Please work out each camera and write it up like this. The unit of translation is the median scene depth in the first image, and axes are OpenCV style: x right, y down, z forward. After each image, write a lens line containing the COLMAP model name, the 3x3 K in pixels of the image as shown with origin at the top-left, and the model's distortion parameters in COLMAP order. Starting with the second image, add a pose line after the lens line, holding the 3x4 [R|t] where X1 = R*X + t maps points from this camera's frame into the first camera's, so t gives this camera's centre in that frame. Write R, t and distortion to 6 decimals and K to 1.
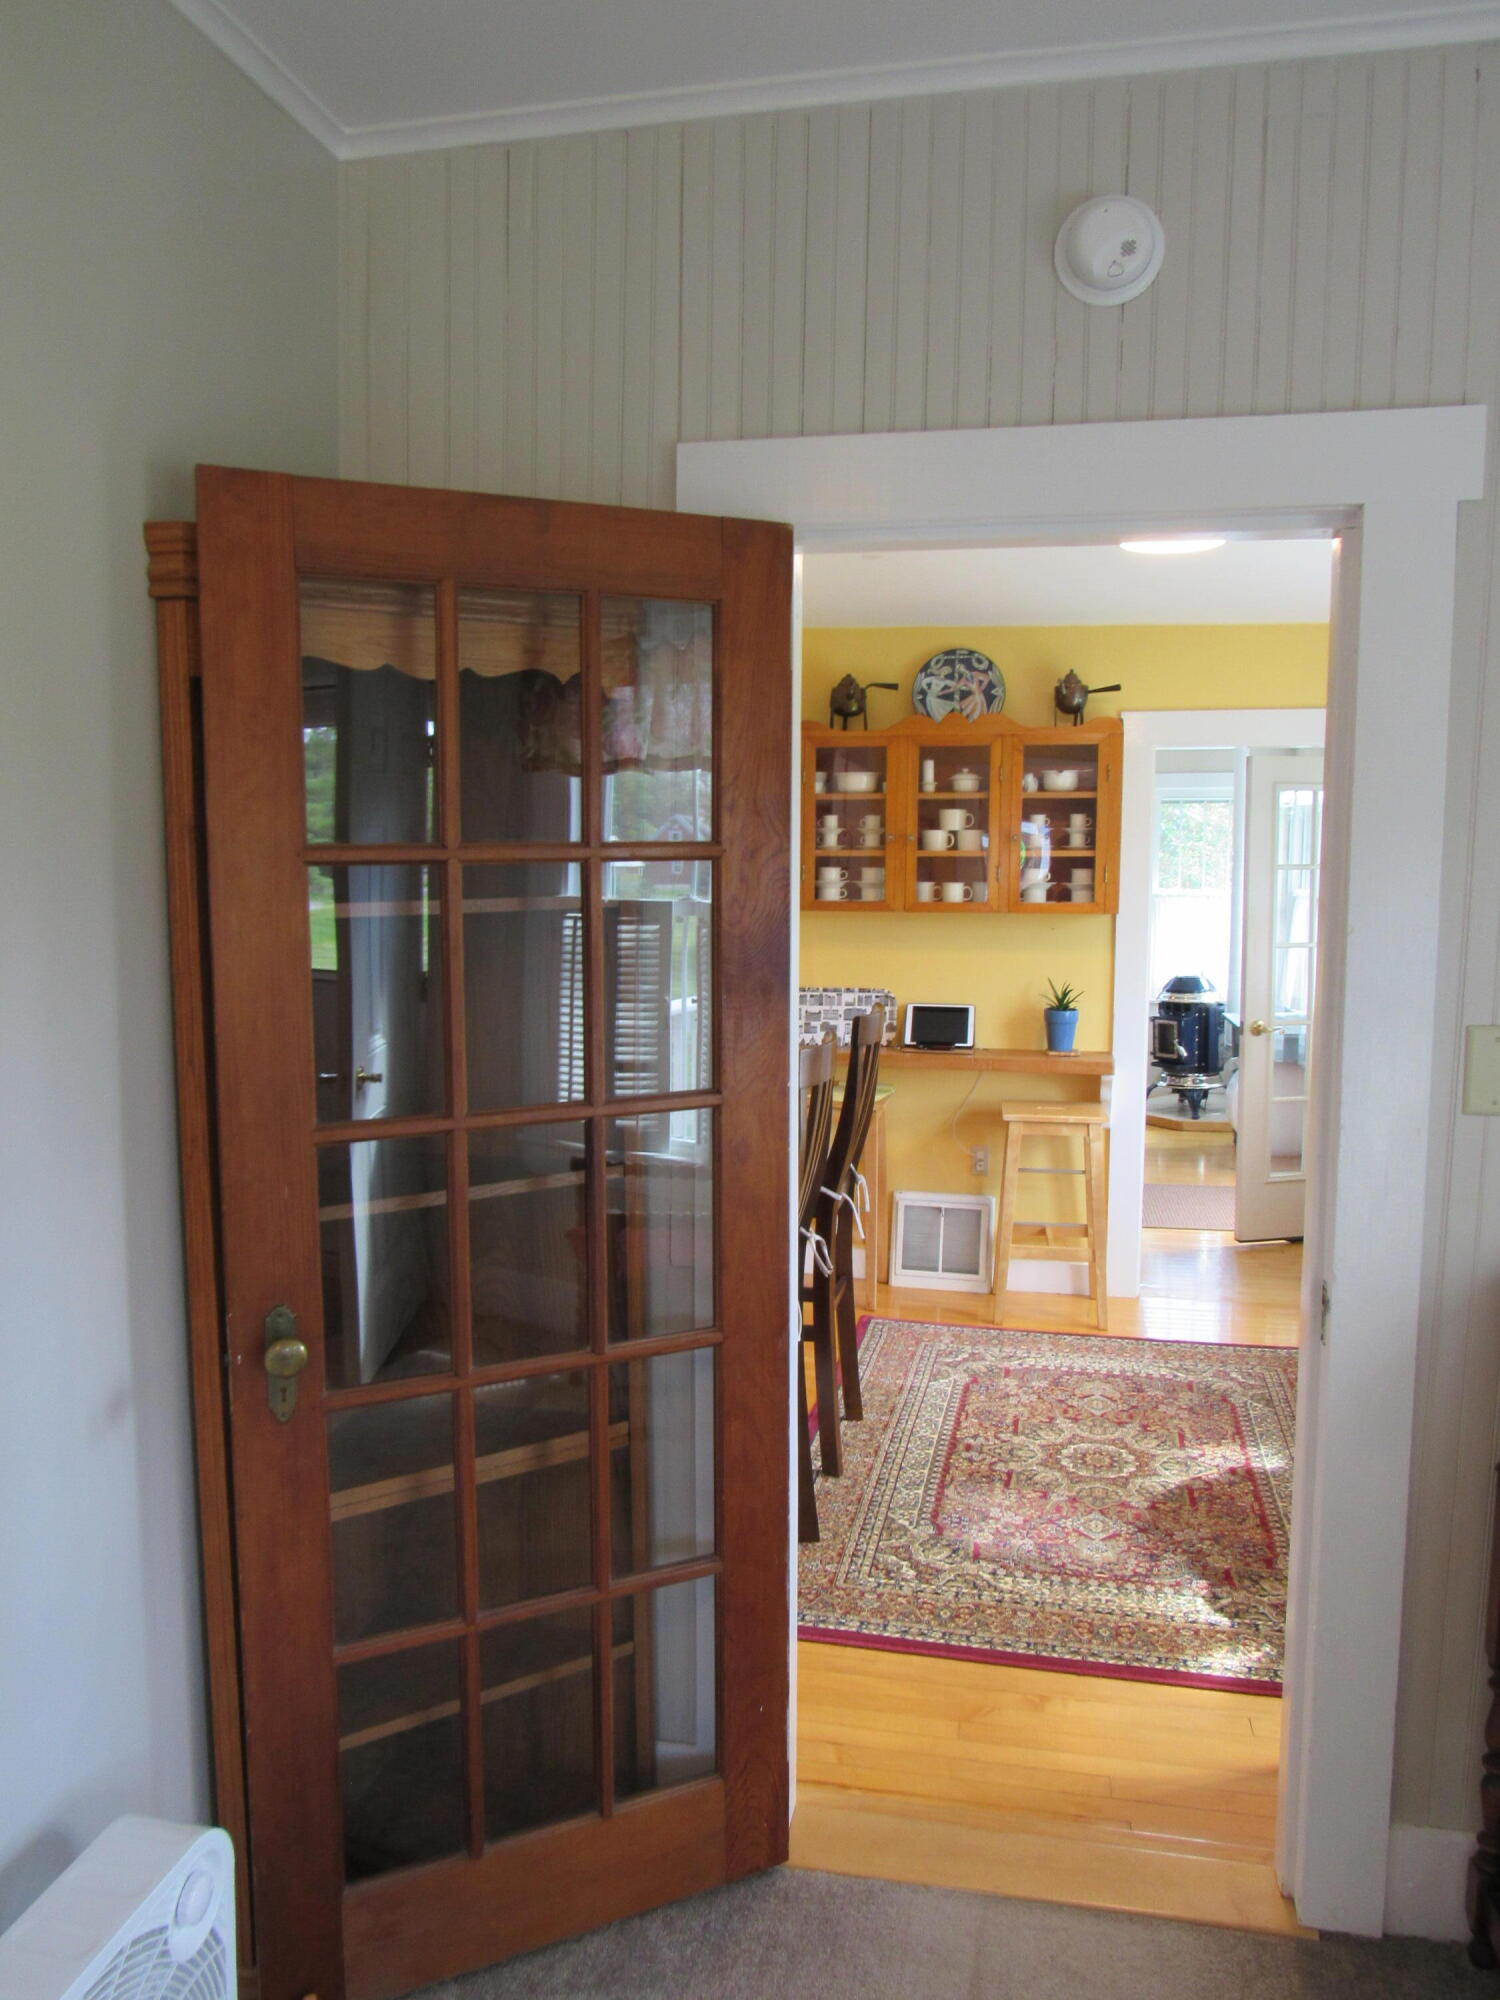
lens RADIAL K [[1444.5, 0, 750.0], [0, 1444.5, 1000.0], [0, 0, 1]] dist [-0.008369, 0.001575]
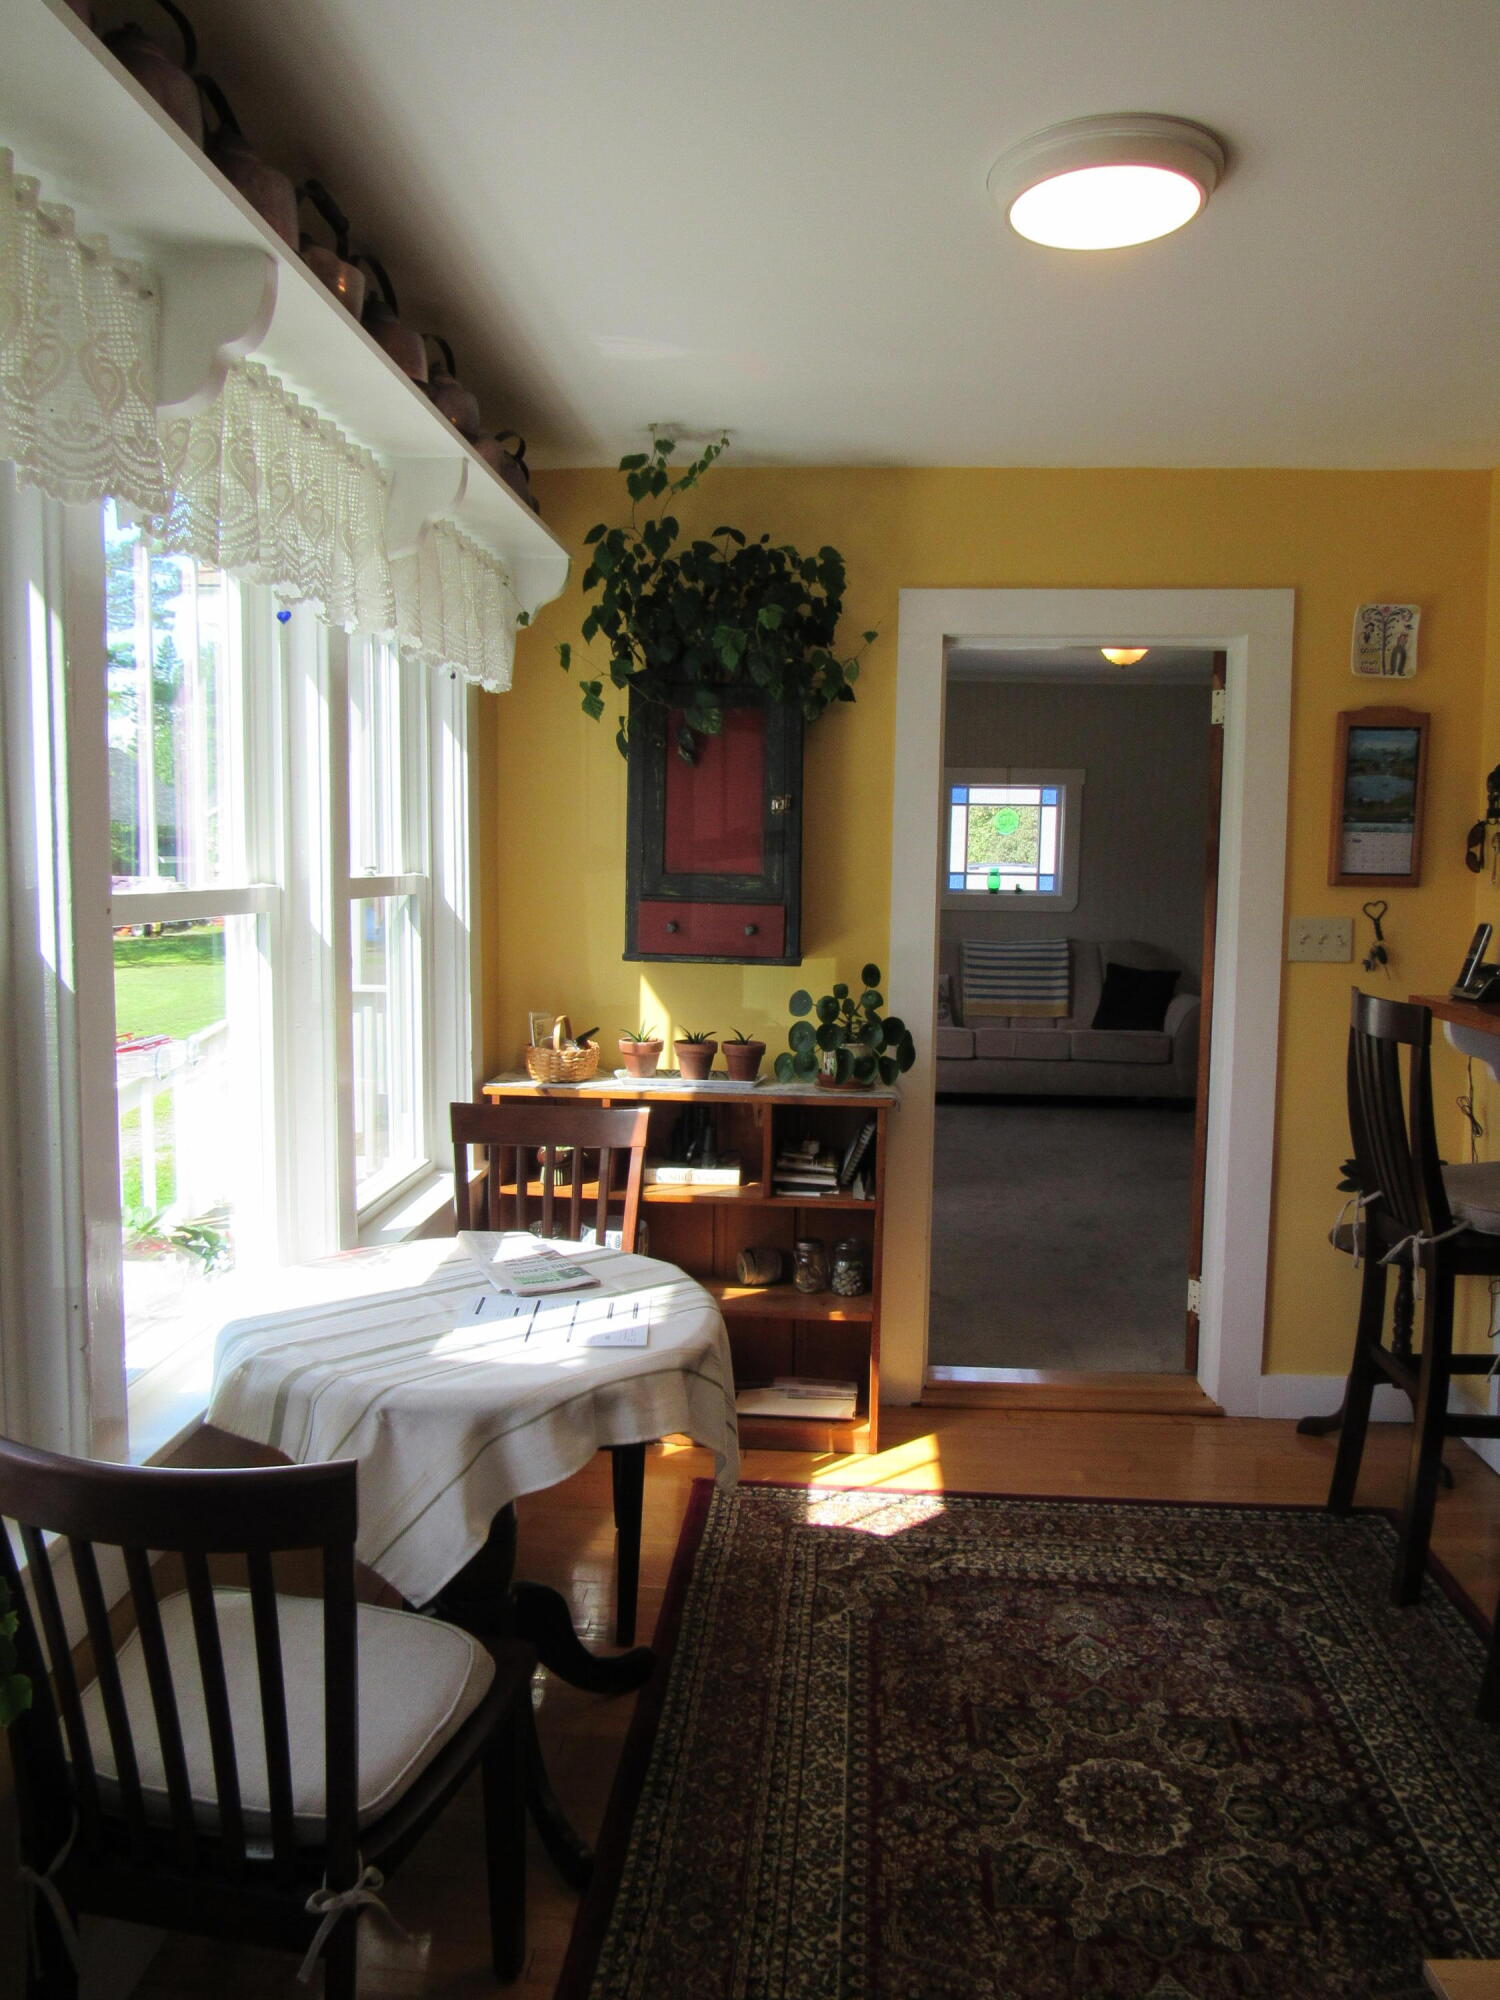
lens RADIAL K [[1444.5, 0, 750.0], [0, 1444.5, 1000.0], [0, 0, 1]] dist [-0.008369, 0.001575]
pose [[-0.989646, -0.003125, -0.143493, 0.444651], [-0.030306, 0.981771, 0.187634, -0.100600], [0.140291, 0.190040, -0.971701, 1.386306]]
